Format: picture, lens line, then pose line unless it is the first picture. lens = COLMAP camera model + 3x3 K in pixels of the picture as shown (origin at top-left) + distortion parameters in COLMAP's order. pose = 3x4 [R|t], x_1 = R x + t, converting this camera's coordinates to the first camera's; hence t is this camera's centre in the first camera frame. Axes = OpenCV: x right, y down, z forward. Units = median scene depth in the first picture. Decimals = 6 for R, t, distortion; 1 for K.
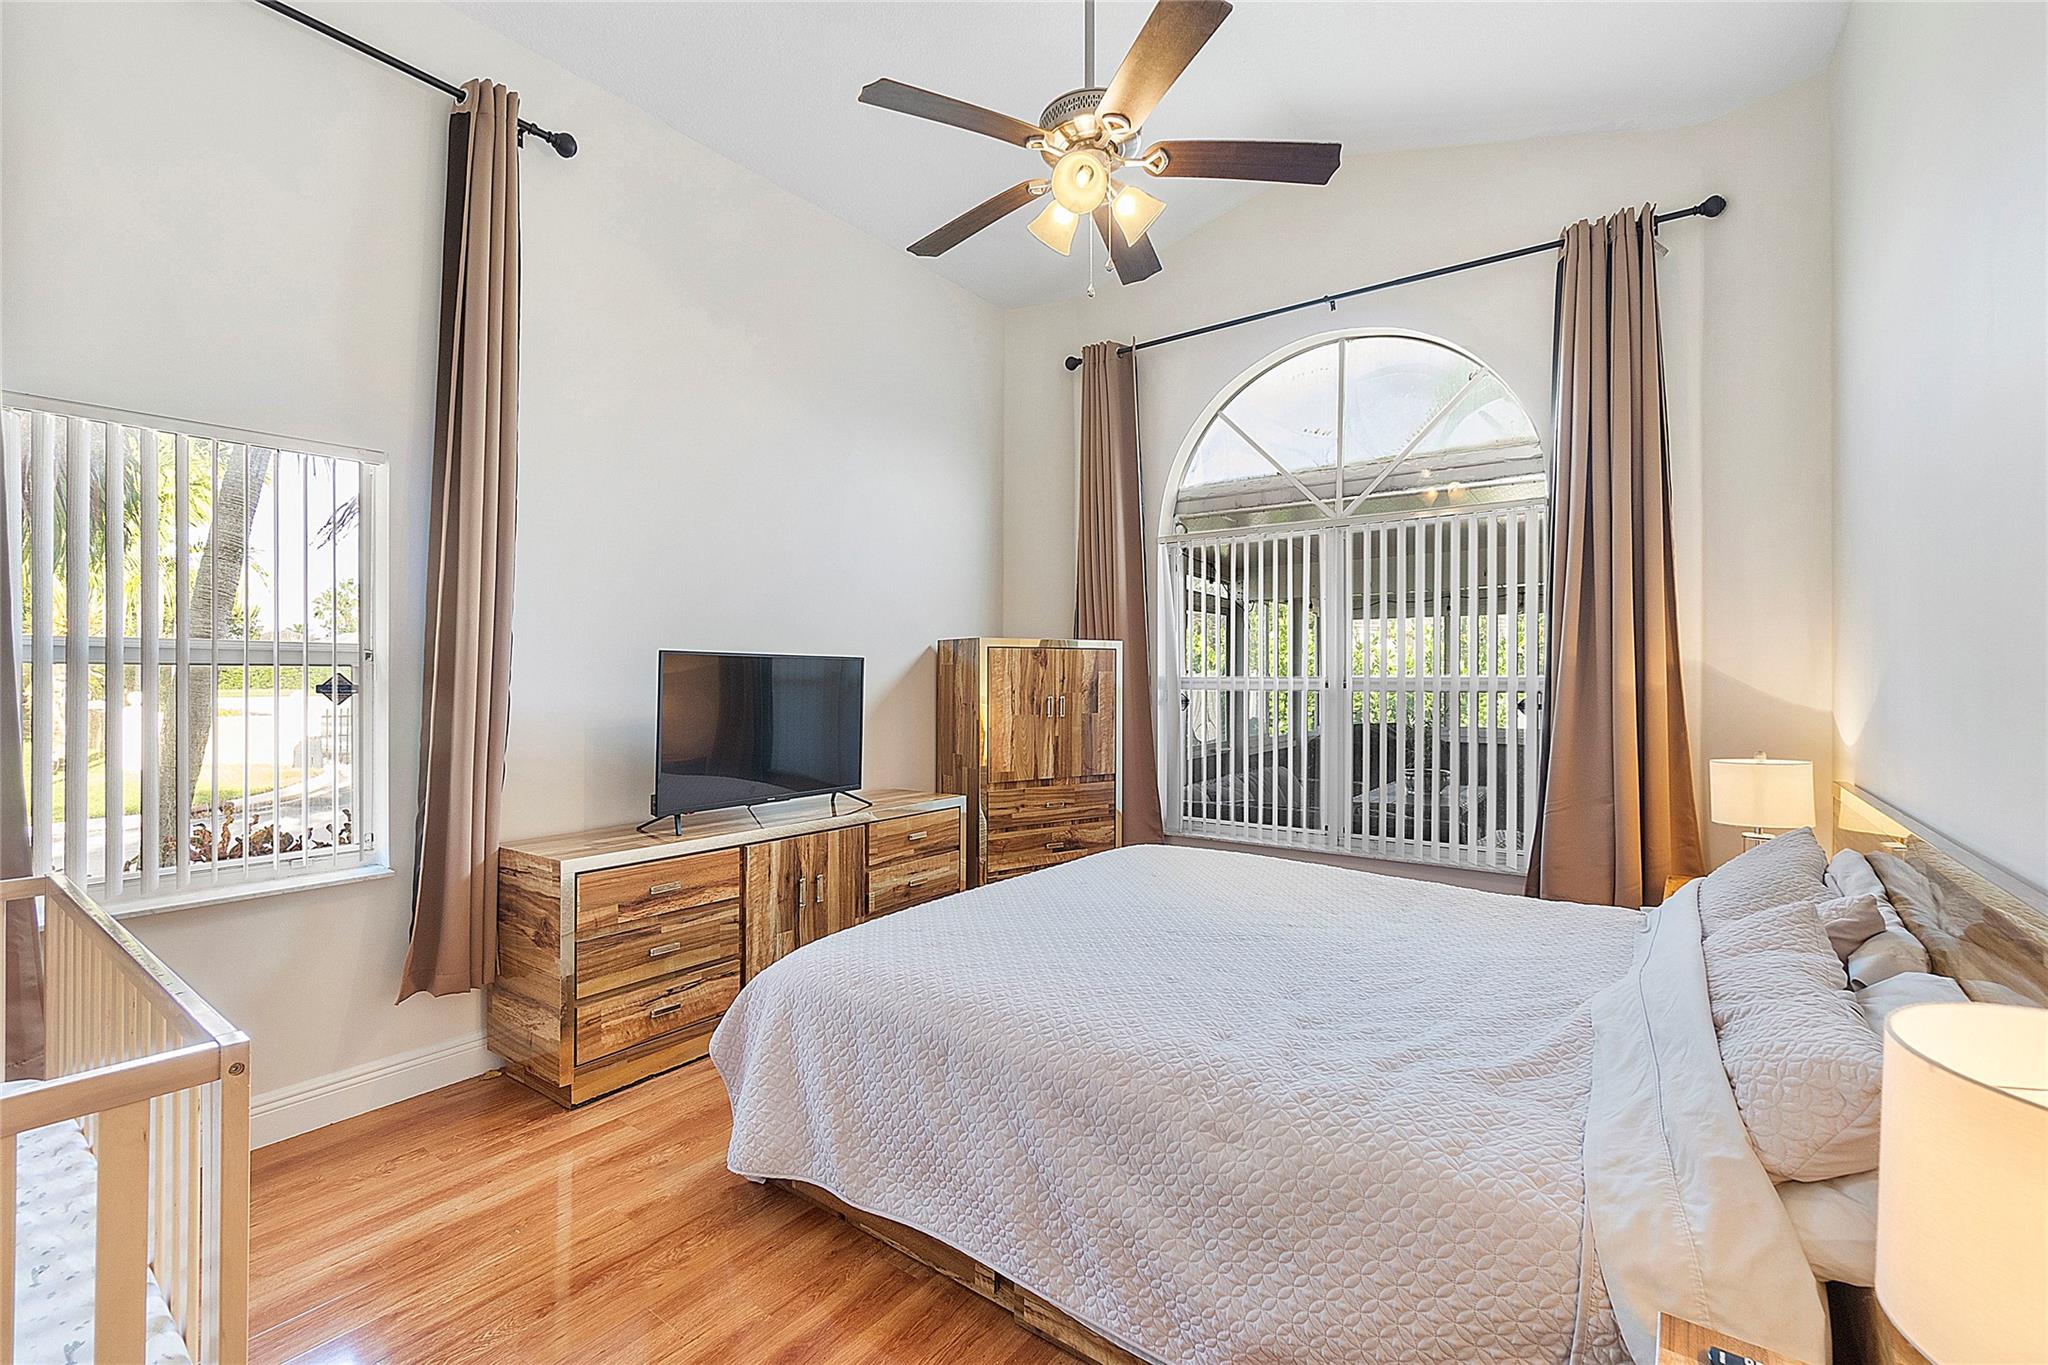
lens RADIAL K [[889.1, 0, 1024.0], [0, 889.1, 682.5], [0, 0, 1]] dist [-0.000469, 0.000314]
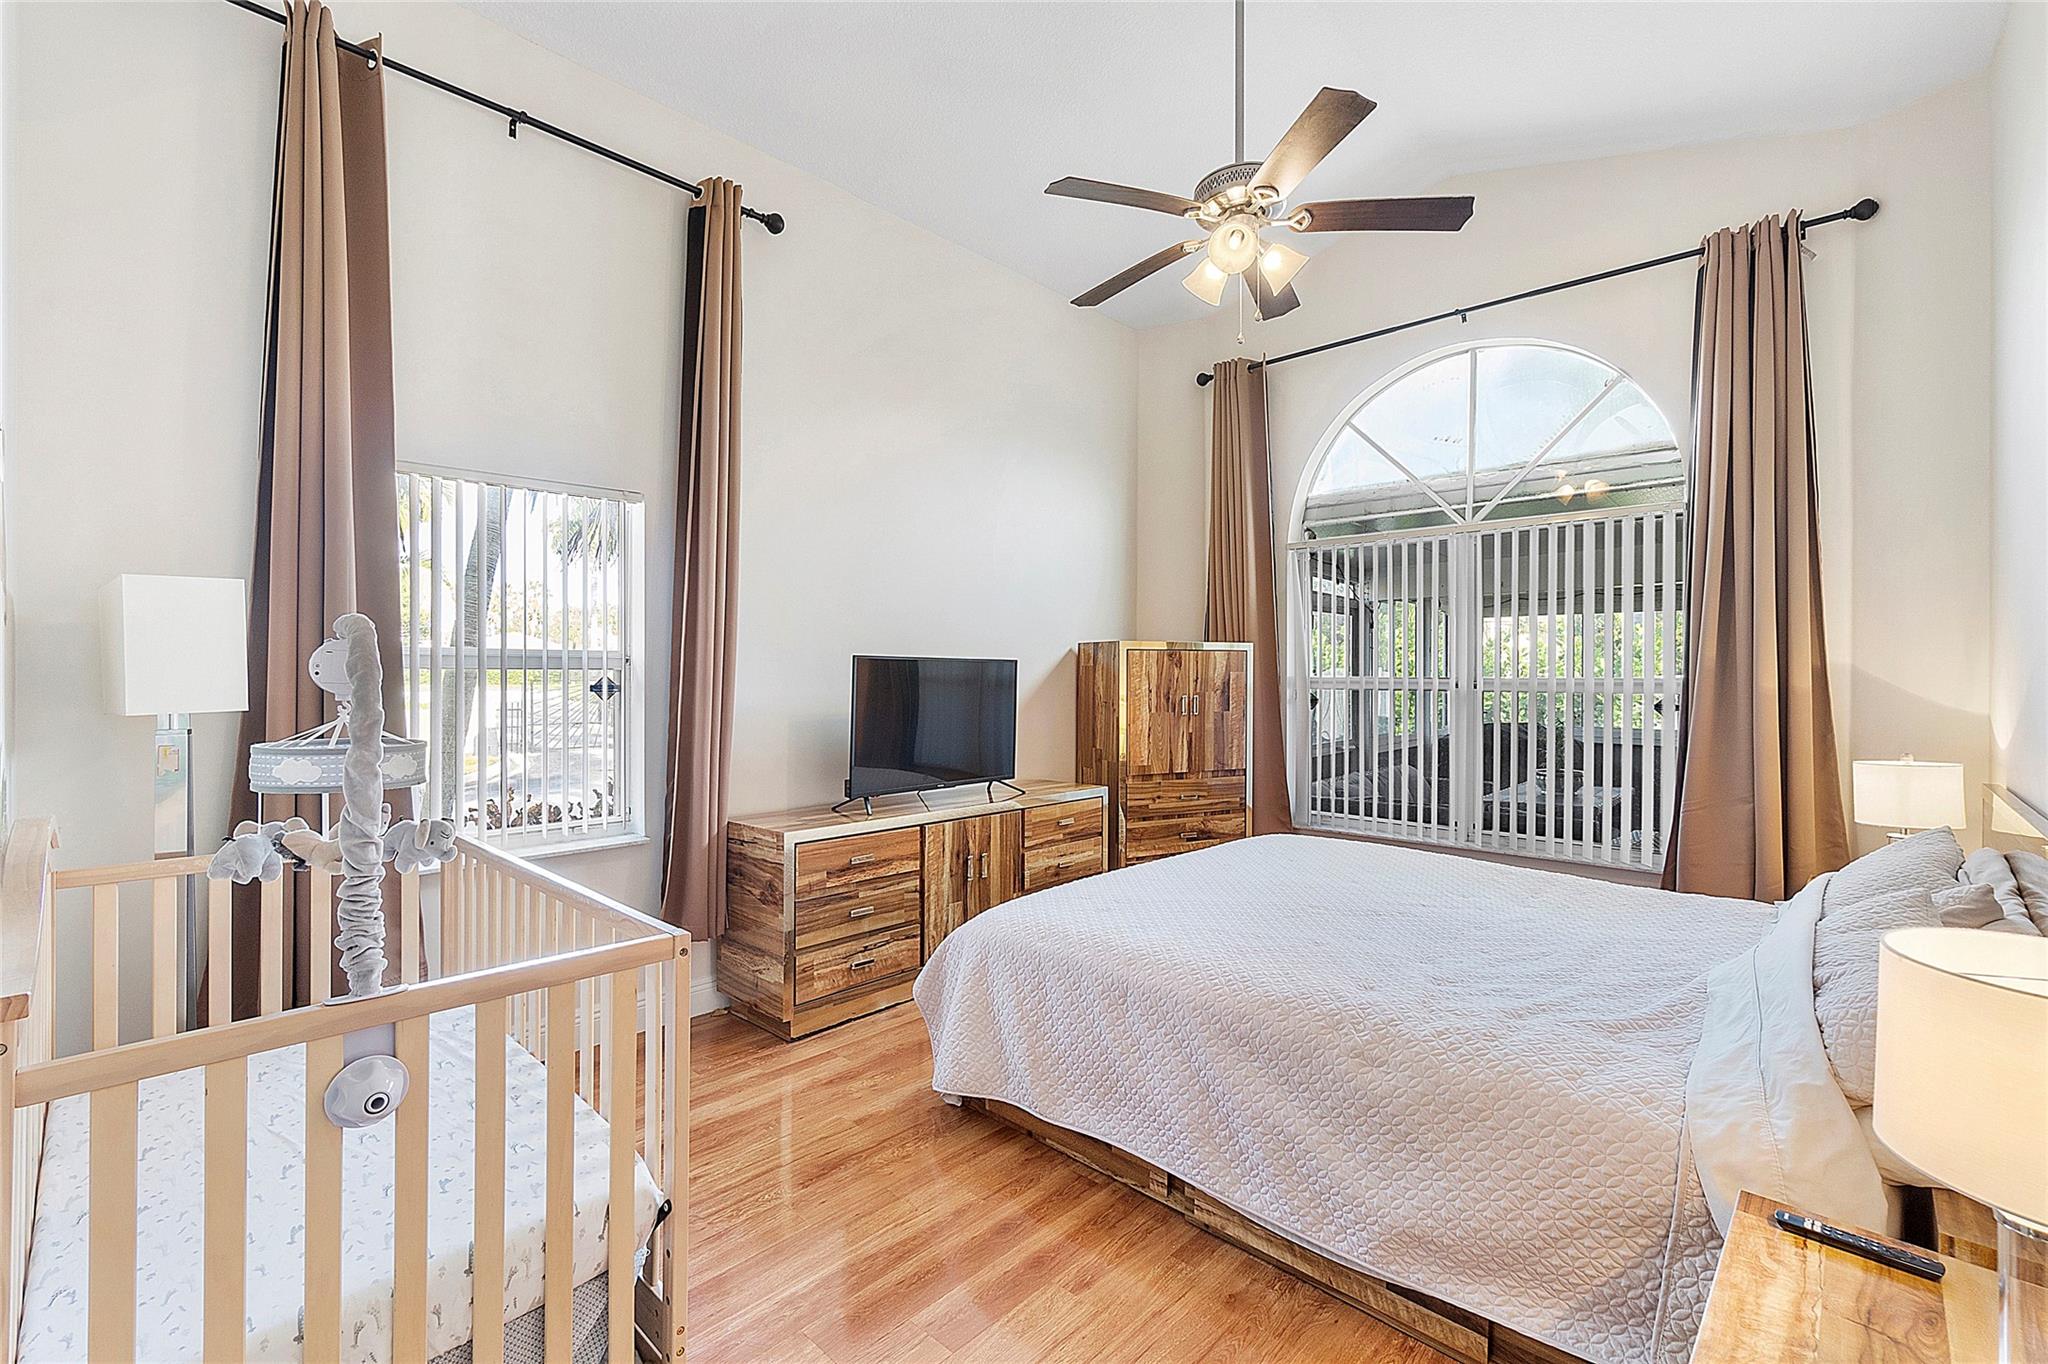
lens RADIAL K [[889.1, 0, 1024.0], [0, 889.1, 682.0], [0, 0, 1]] dist [-0.000469, 0.000314]
pose [[0.992608, 0.001986, -0.121346, -0.047897], [-0.001603, 0.999993, 0.003256, -0.005650], [0.121352, -0.003038, 0.992605, -0.125247]]
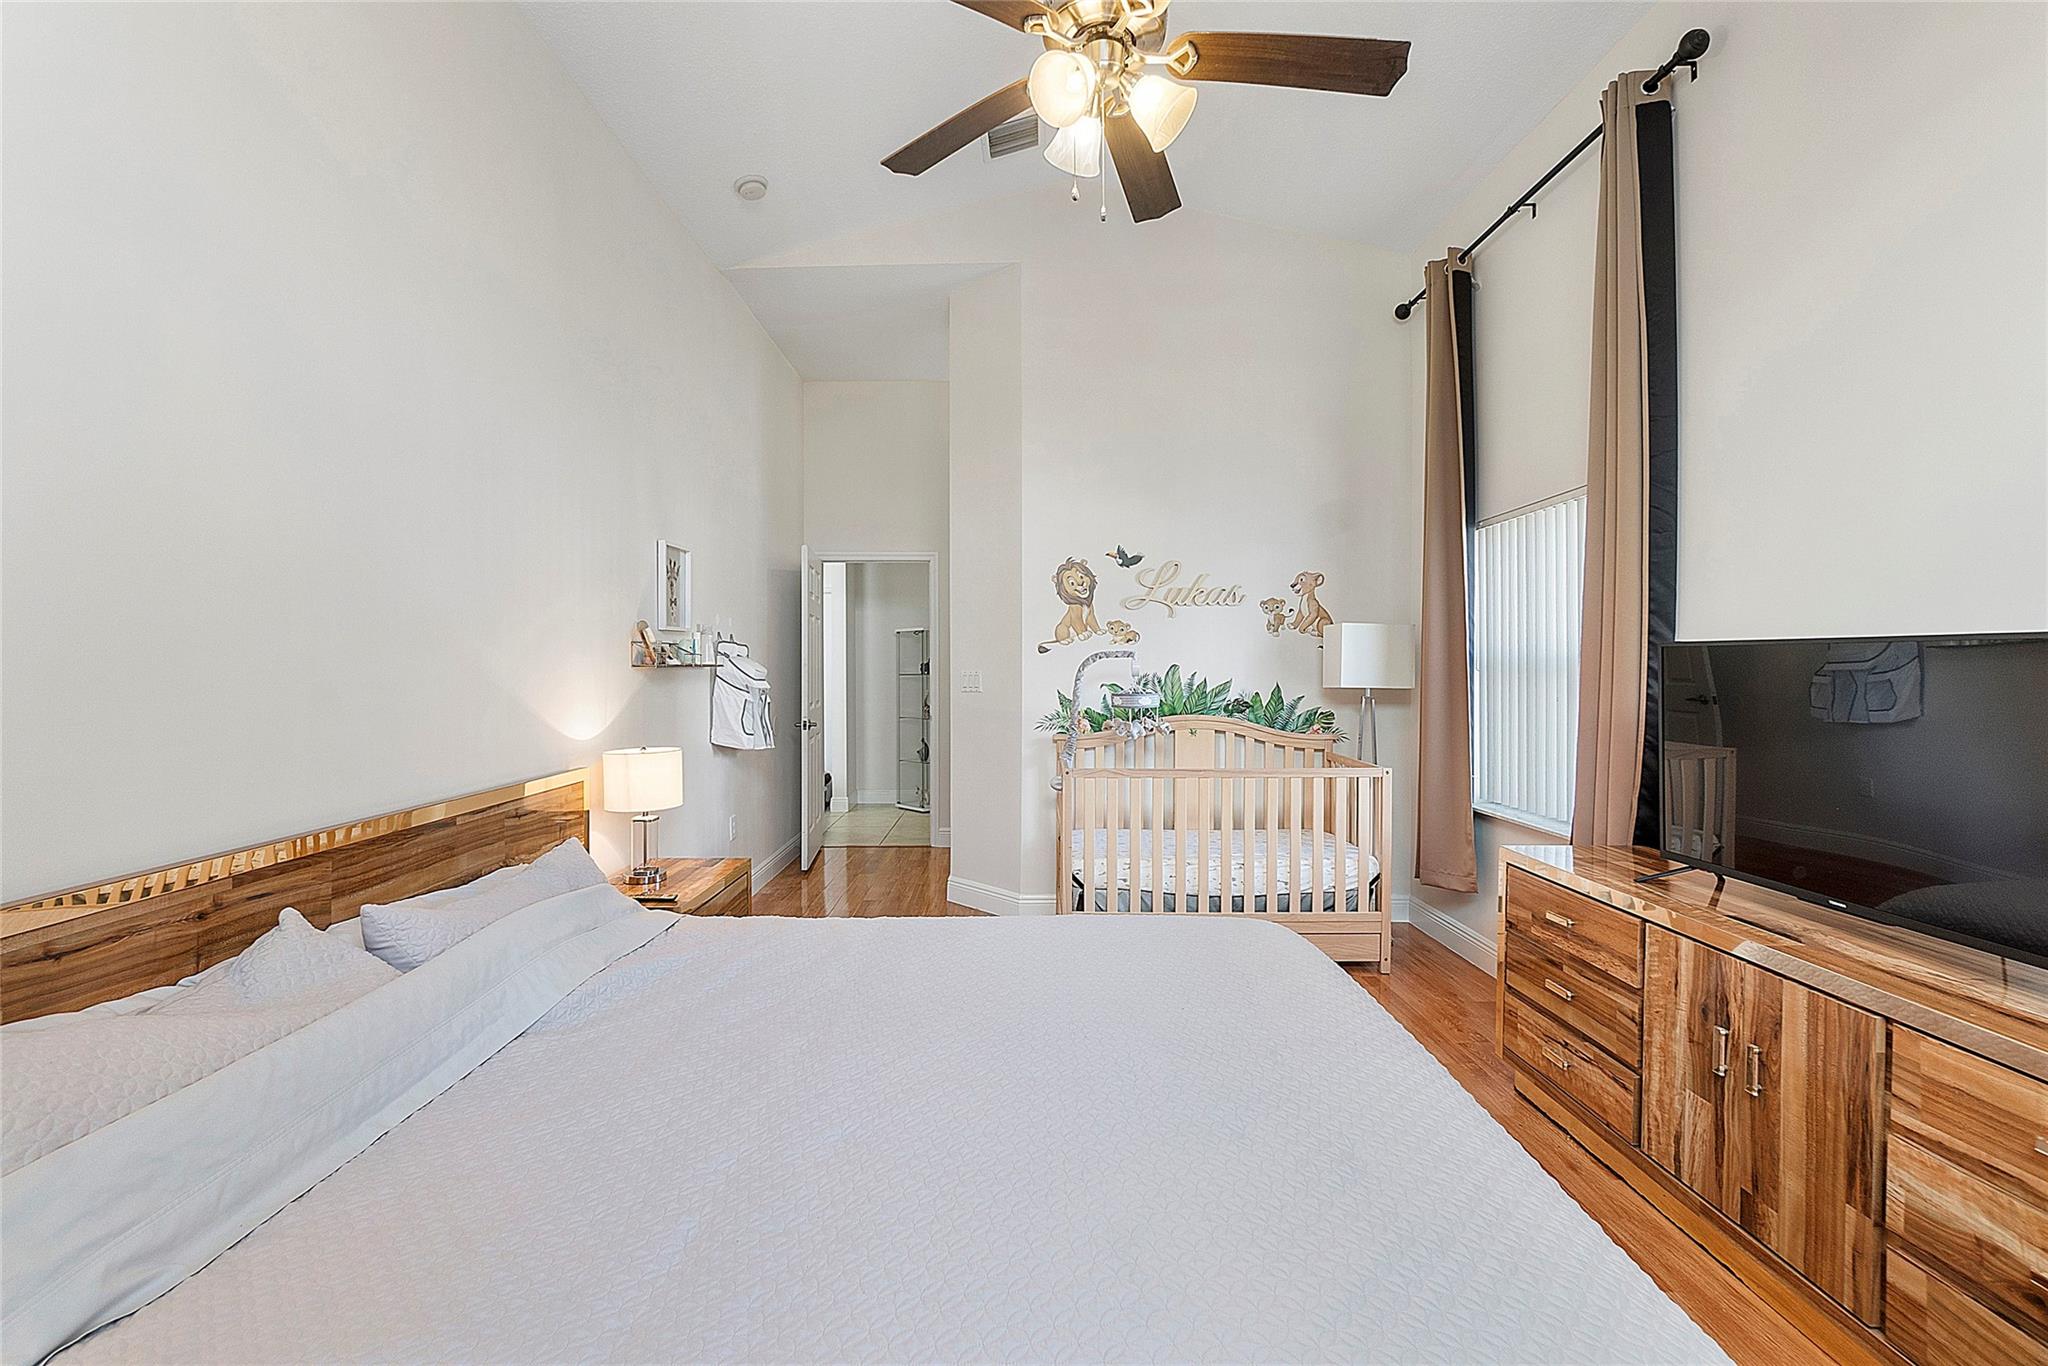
lens RADIAL K [[881.3, 0, 1024.0], [0, 881.3, 683.0], [0, 0, 1]] dist [-0.007199, -0.000230]
pose [[-0.801939, 0.014121, -0.597239, 0.487682], [0.000774, 0.999744, 0.022599, -0.017685], [0.597405, 0.017660, -0.801745, 1.281050]]
